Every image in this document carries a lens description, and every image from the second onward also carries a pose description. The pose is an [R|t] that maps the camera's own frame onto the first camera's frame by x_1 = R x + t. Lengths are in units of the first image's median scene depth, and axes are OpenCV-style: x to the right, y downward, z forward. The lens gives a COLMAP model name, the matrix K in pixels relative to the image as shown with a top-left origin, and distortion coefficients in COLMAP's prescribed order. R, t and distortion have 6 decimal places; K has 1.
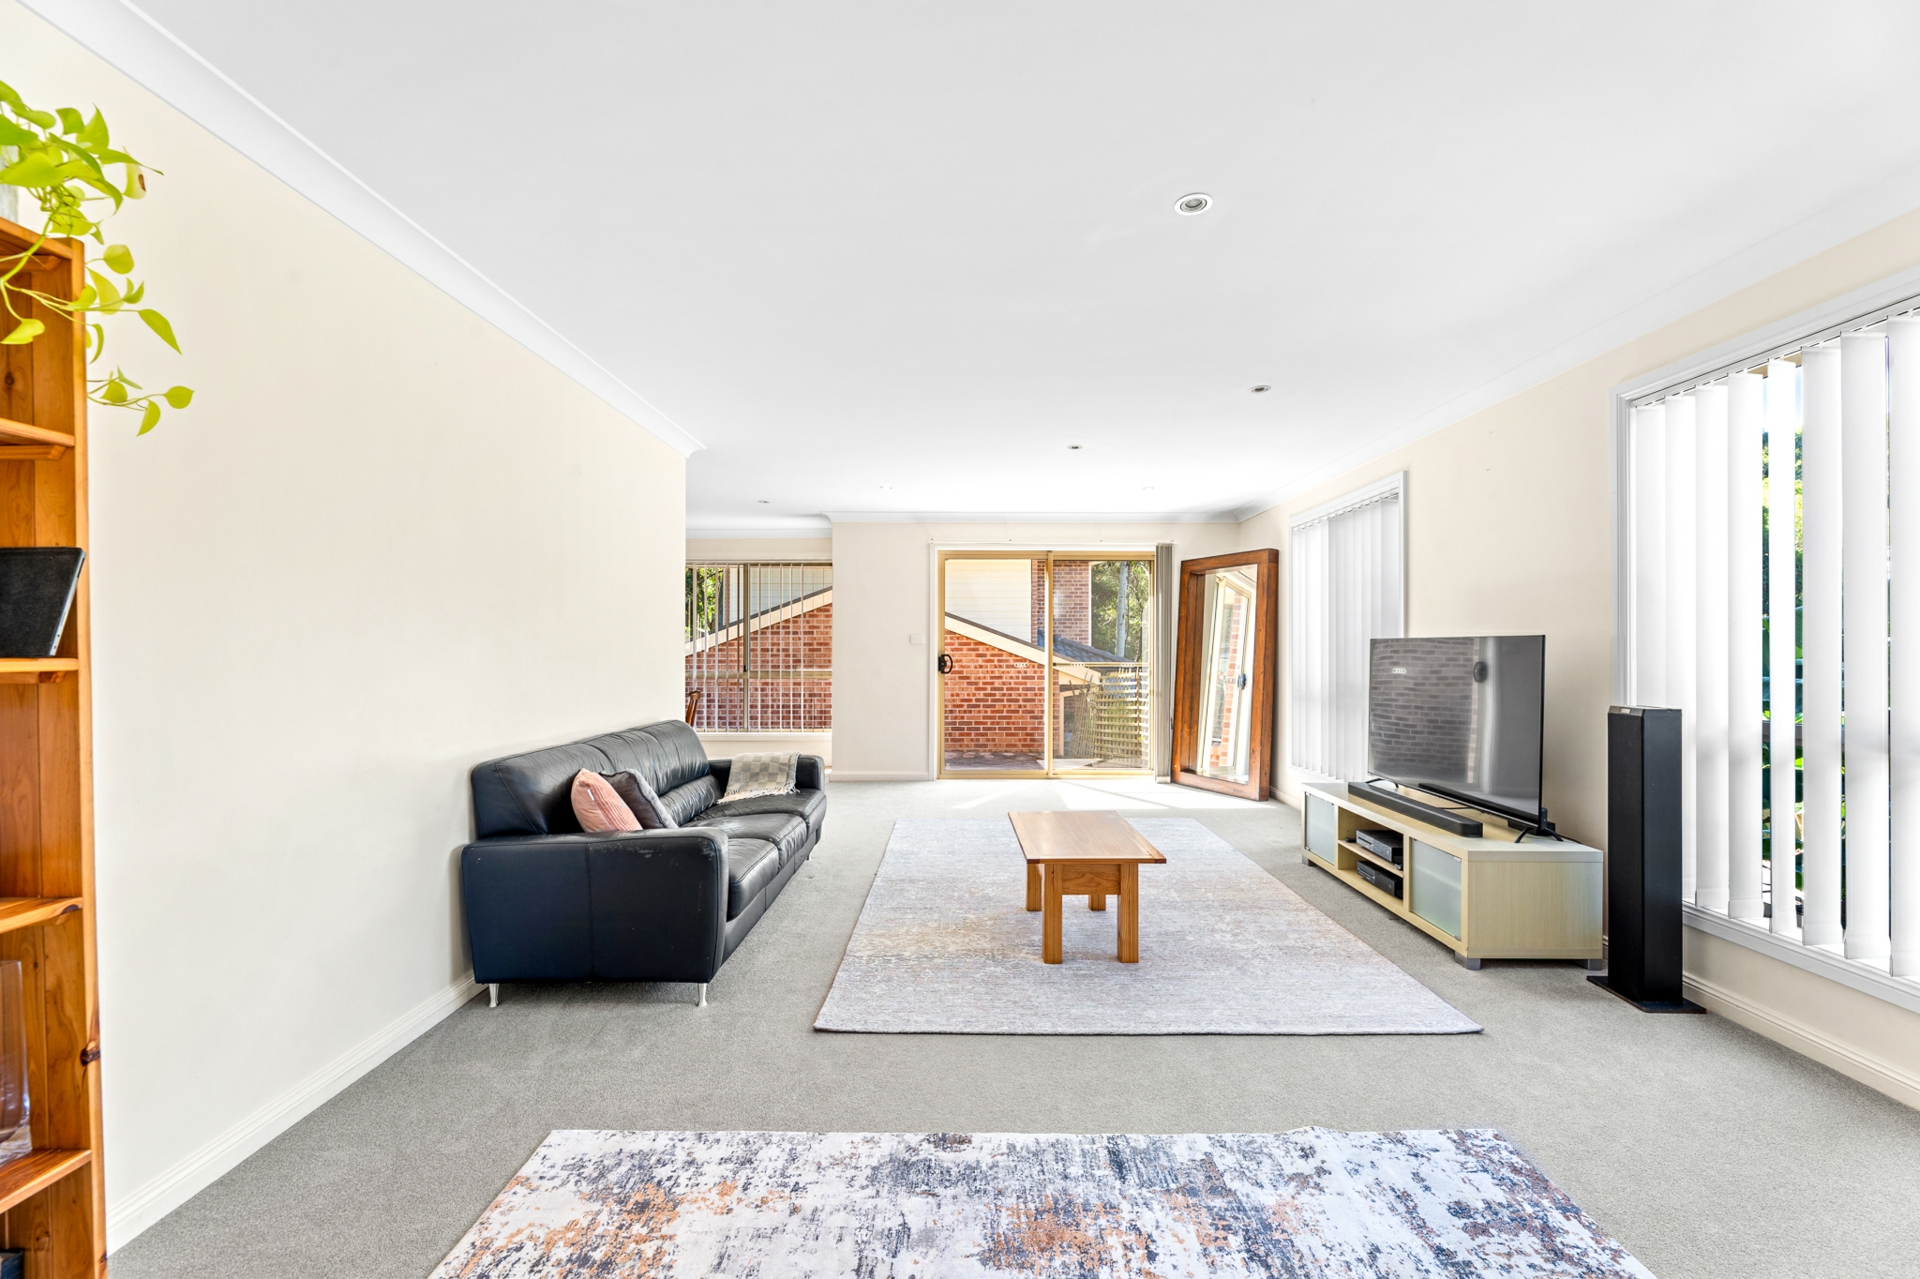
lens RADIAL K [[784.5, 0, 958.1], [0, 784.5, 651.5], [0, 0, 1]] dist [-0.005367, -0.000283]
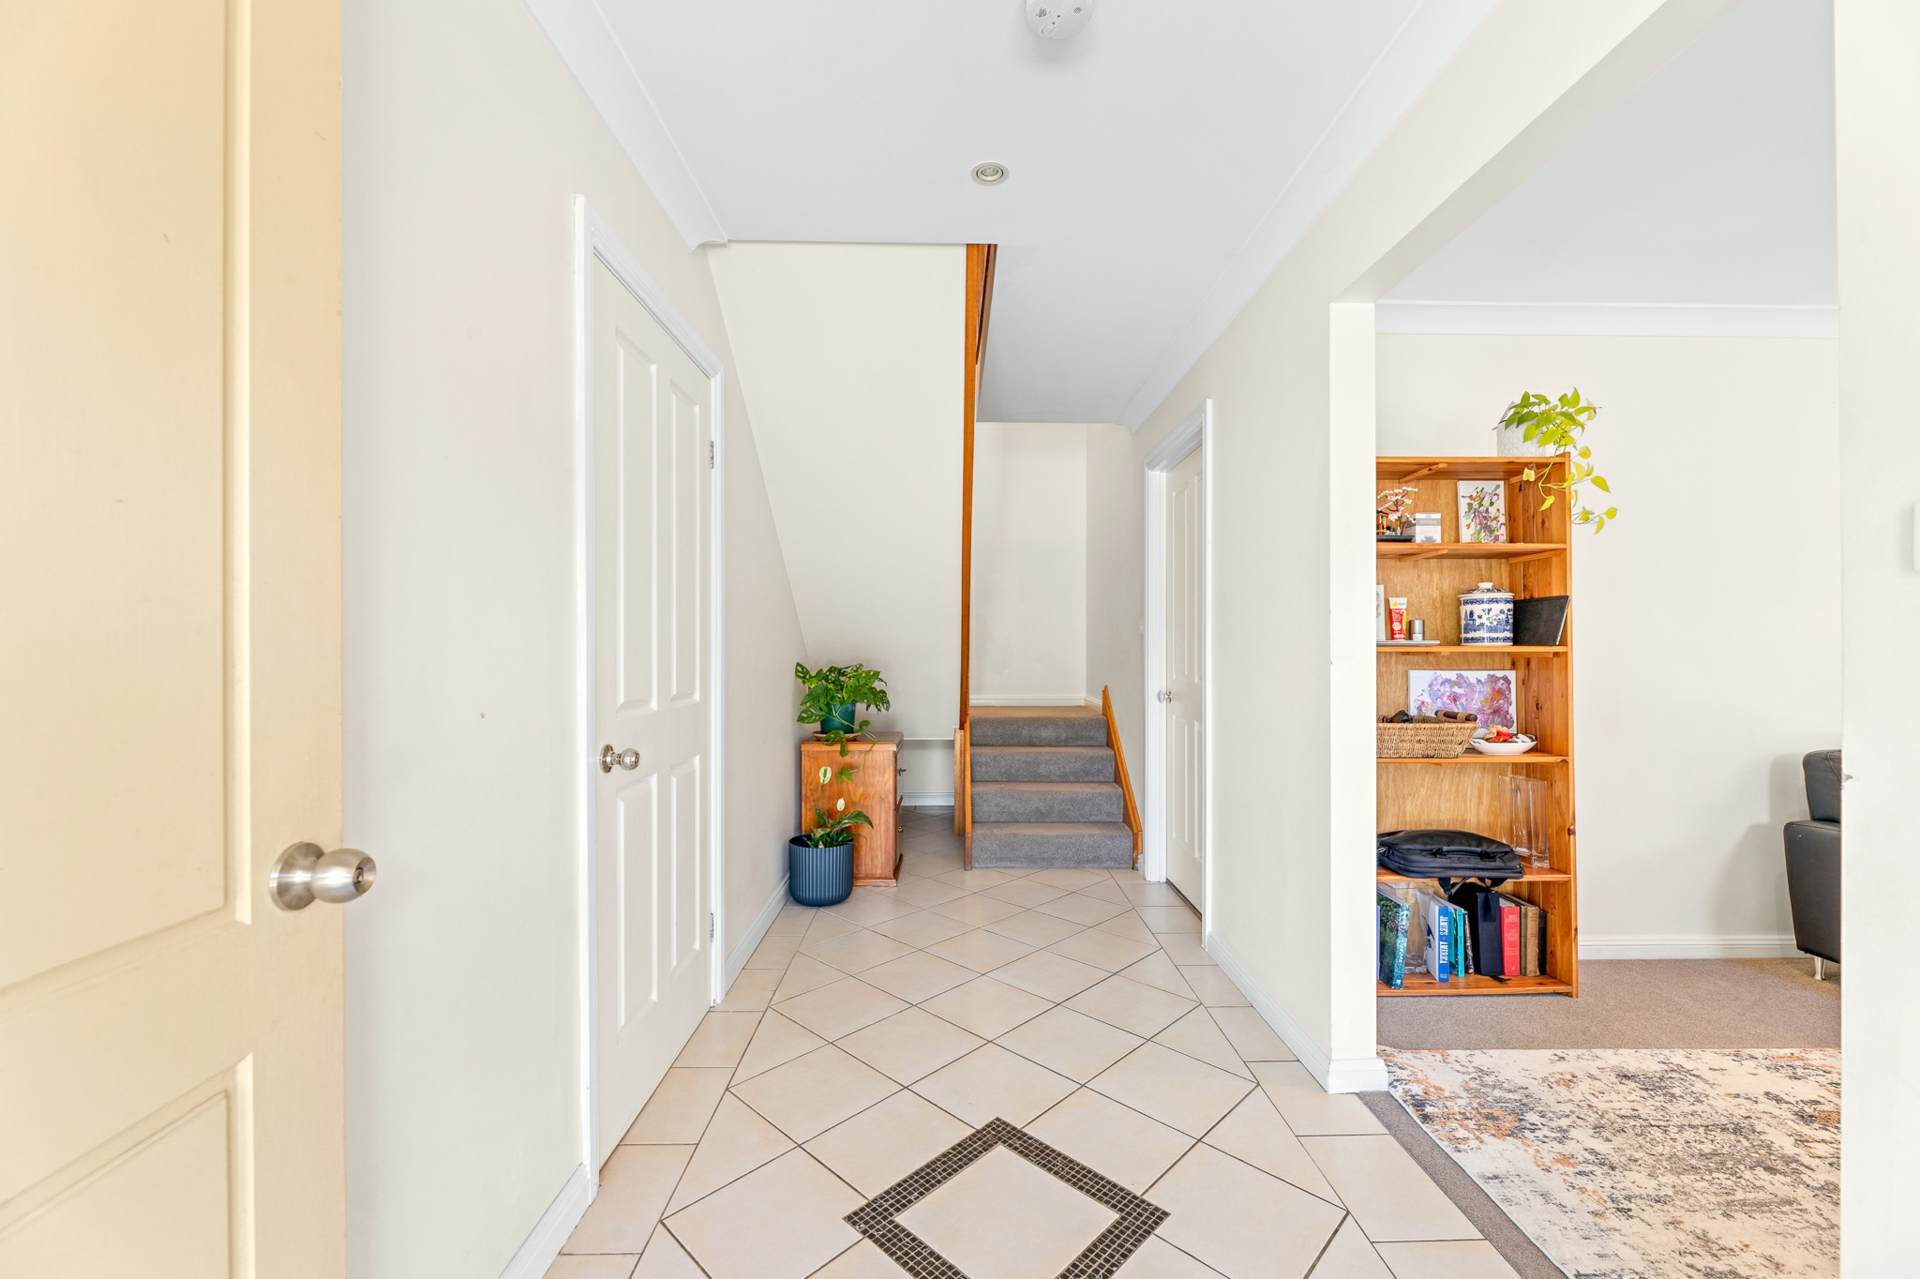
lens RADIAL K [[784.5, 0, 959.1], [0, 784.5, 642.7], [0, 0, 1]] dist [-0.005367, -0.000283]
pose [[0.024646, 0.001273, -0.999695, 0.994709], [-0.002518, 0.999996, 0.001211, 0.000405], [0.999693, 0.002488, 0.024649, -0.740415]]
